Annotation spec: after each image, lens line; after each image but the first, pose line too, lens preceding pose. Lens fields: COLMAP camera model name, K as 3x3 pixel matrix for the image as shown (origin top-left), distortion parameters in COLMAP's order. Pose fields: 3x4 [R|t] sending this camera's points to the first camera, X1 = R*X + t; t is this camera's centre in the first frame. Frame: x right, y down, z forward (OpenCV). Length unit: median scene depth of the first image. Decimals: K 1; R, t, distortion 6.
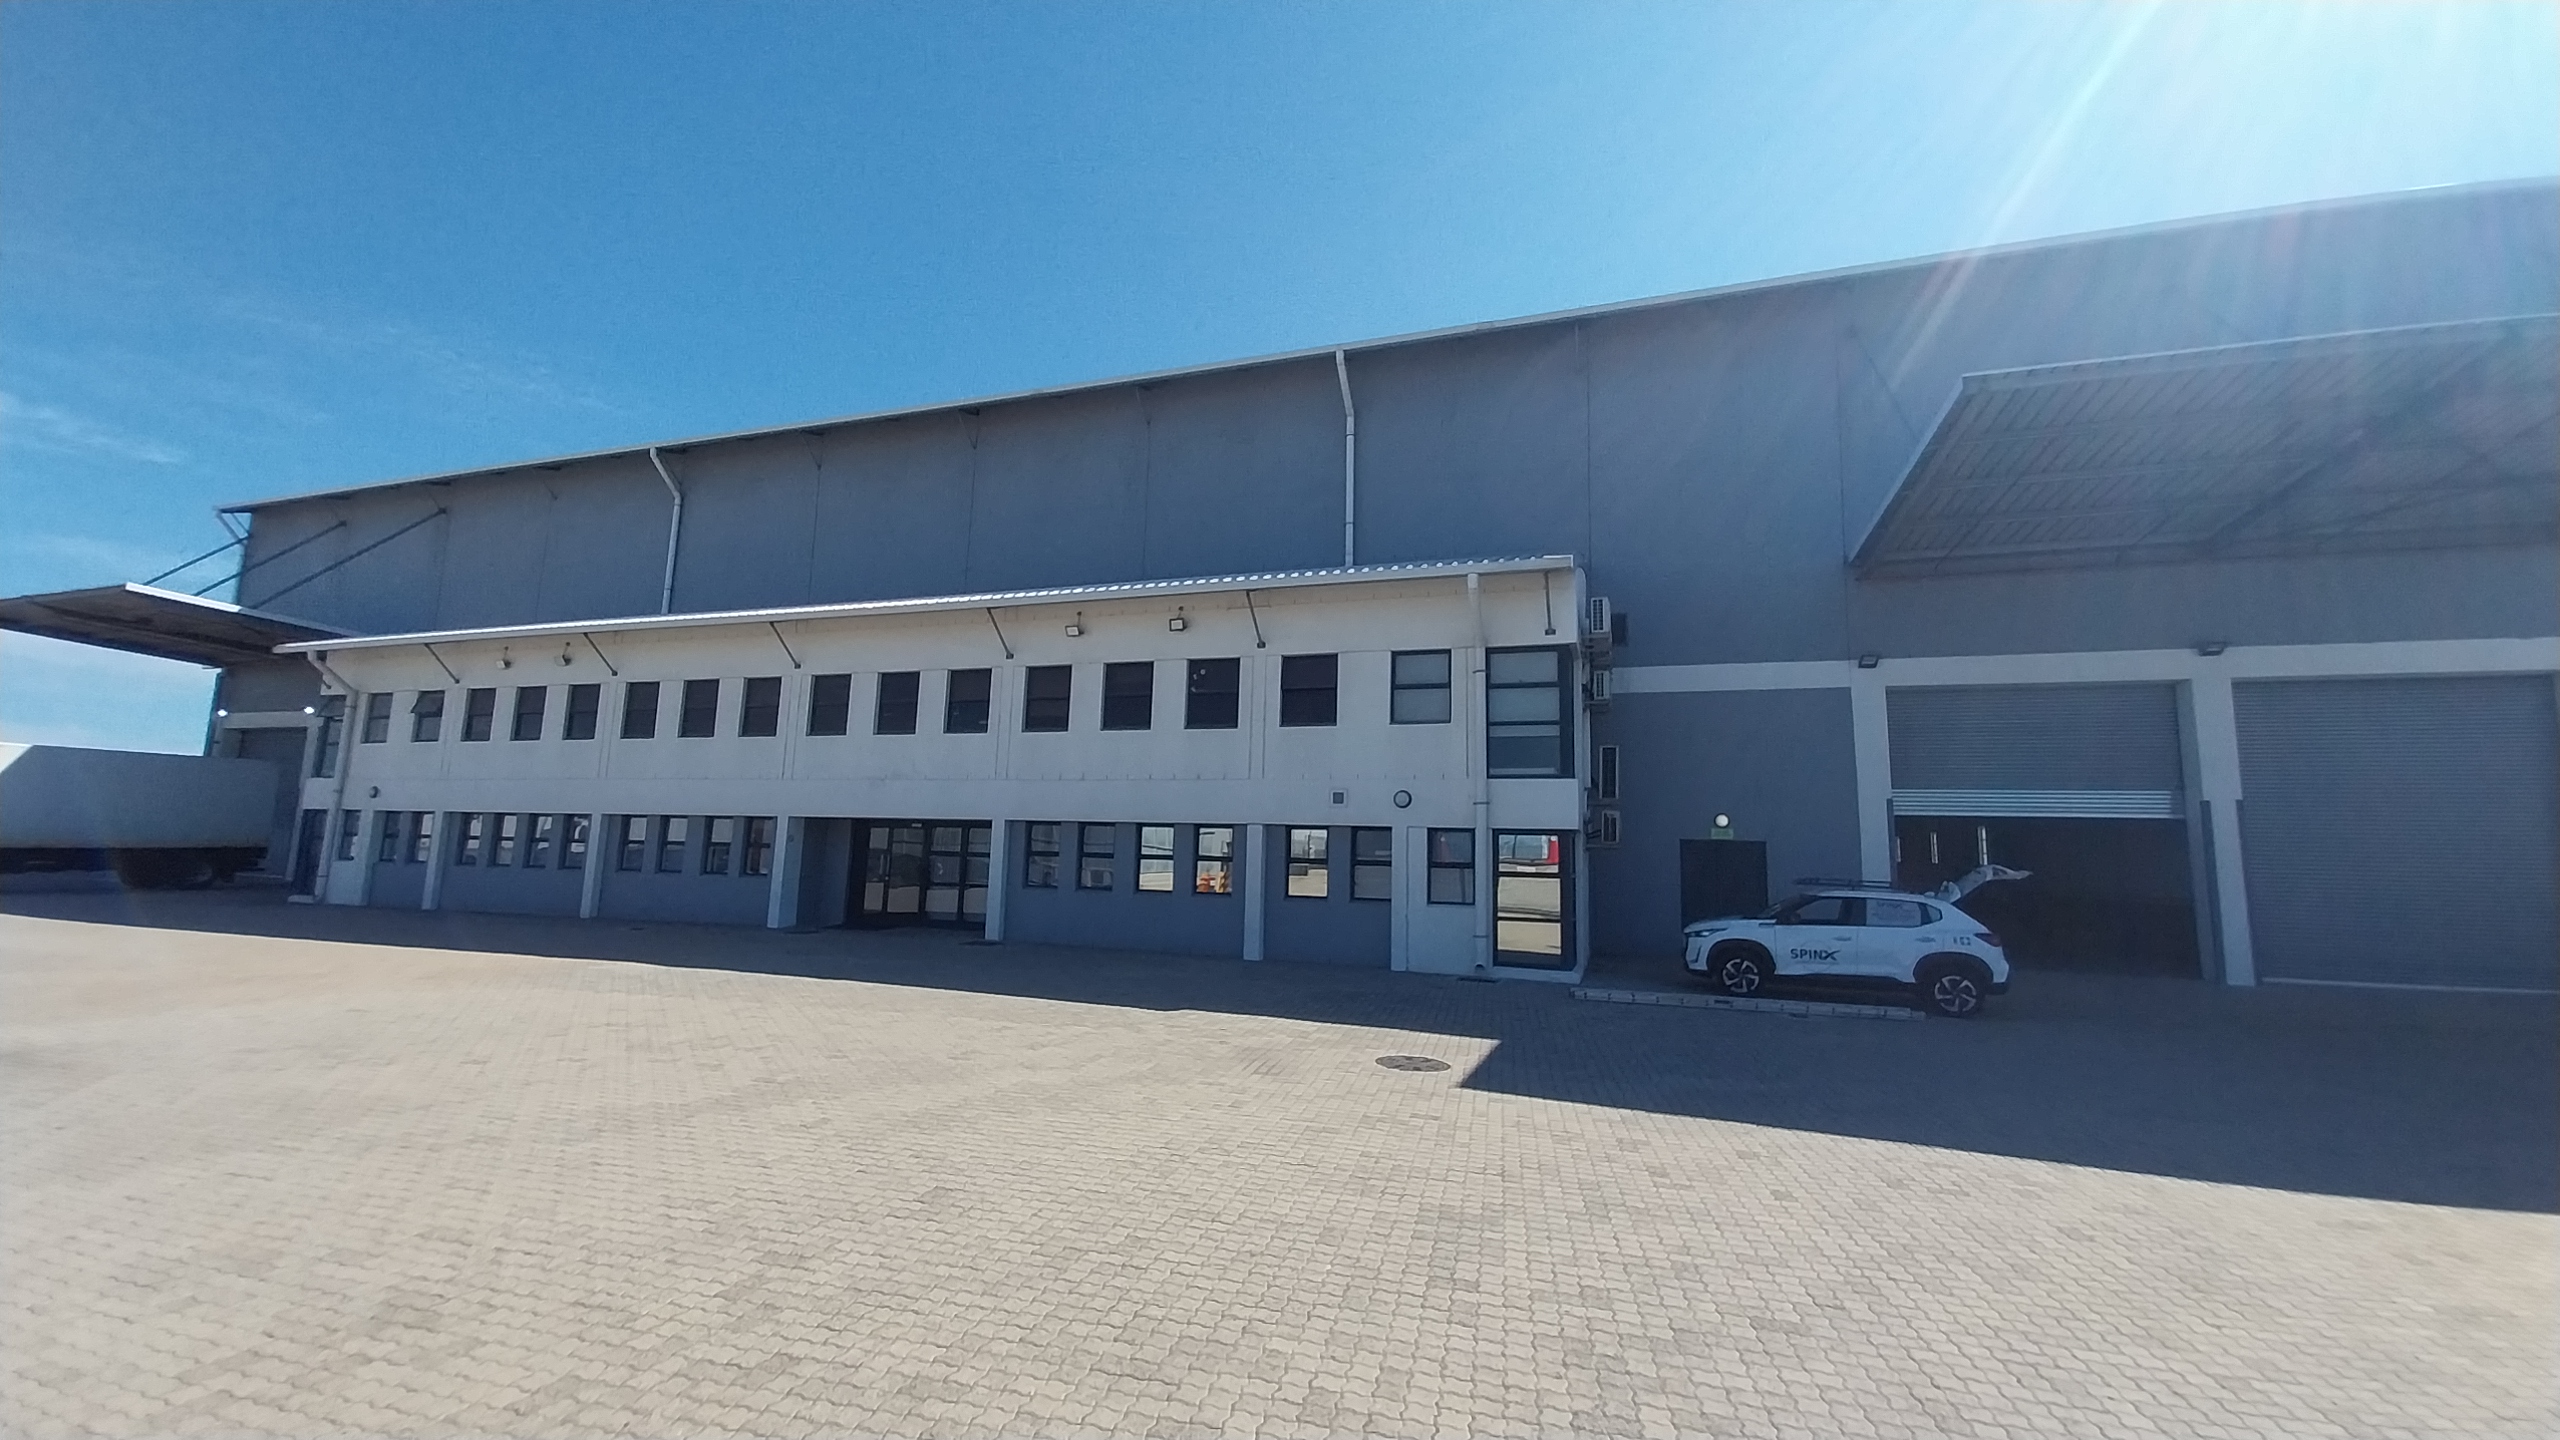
lens RADIAL K [[1017.0, 0, 1283.7], [0, 1017.0, 723.7], [0, 0, 1]] dist [0.007890, -0.003410]
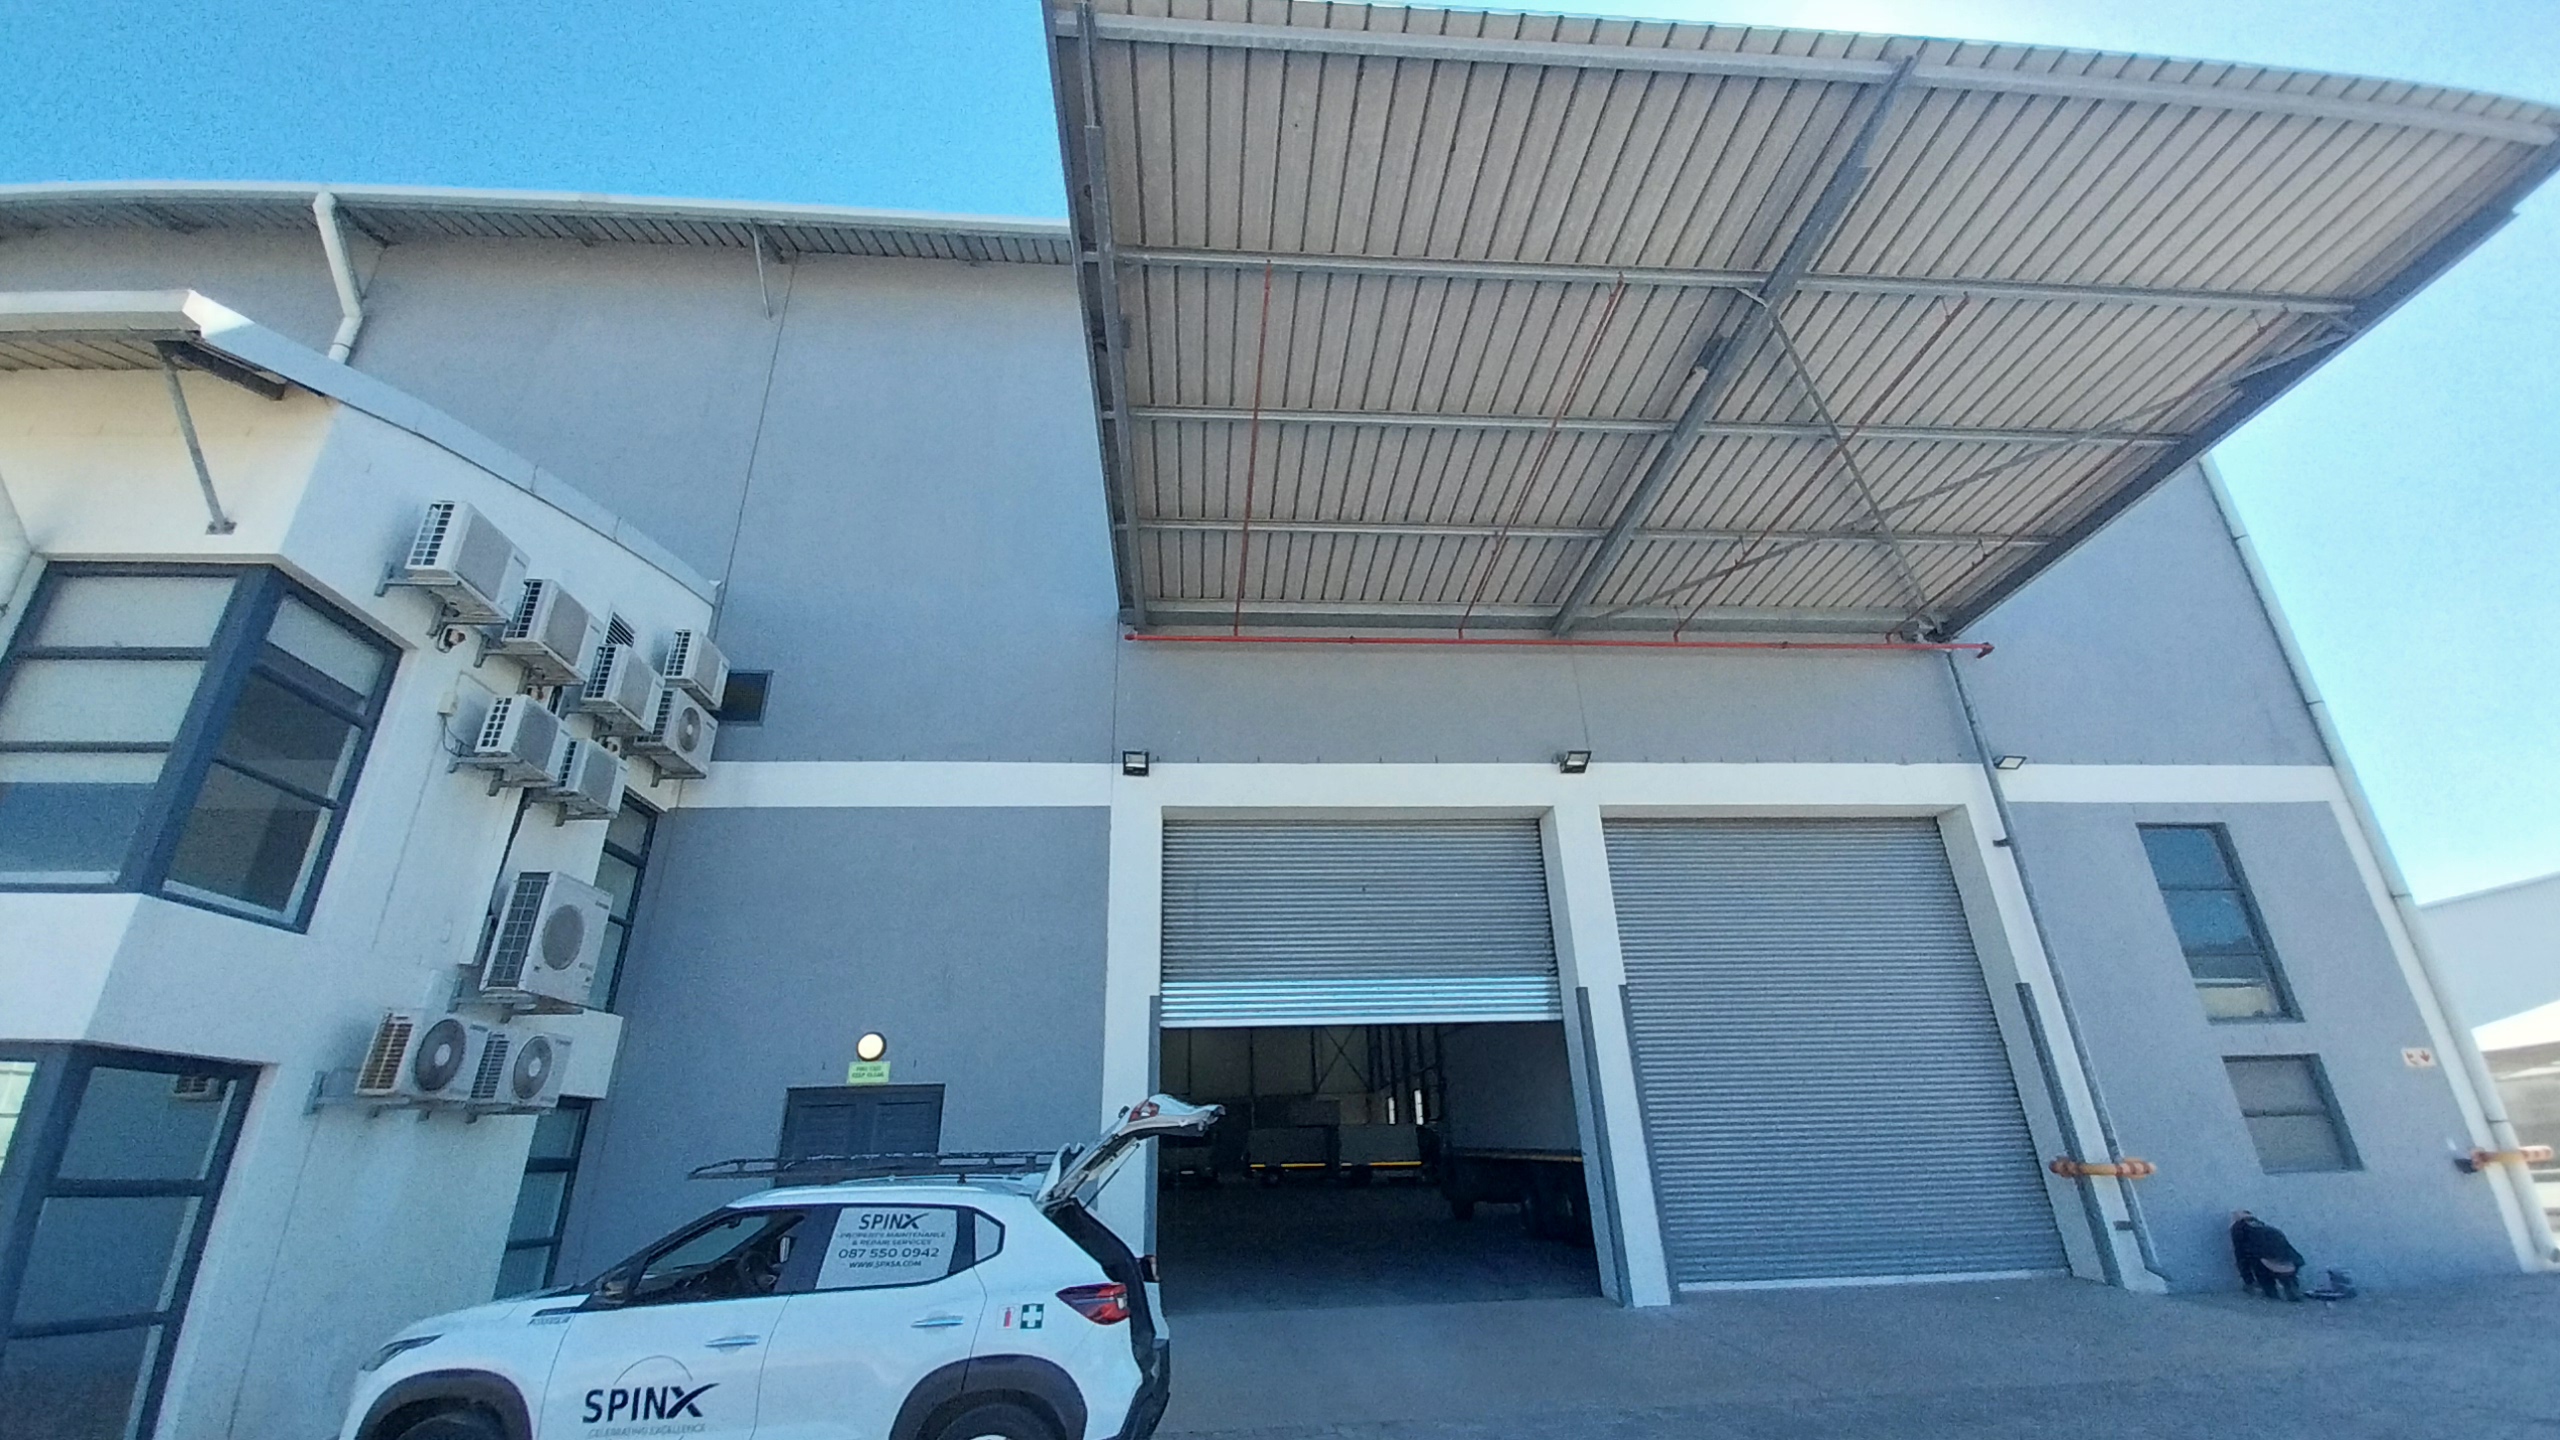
lens RADIAL K [[1017.0, 0, 1278.0], [0, 1017.0, 731.0], [0, 0, 1]] dist [0.007890, -0.003410]
pose [[0.914469, 0.100847, 0.391889, 0.448427], [0.002914, 0.966782, -0.255586, 0.081347], [-0.404646, 0.234867, 0.883798, 0.461571]]
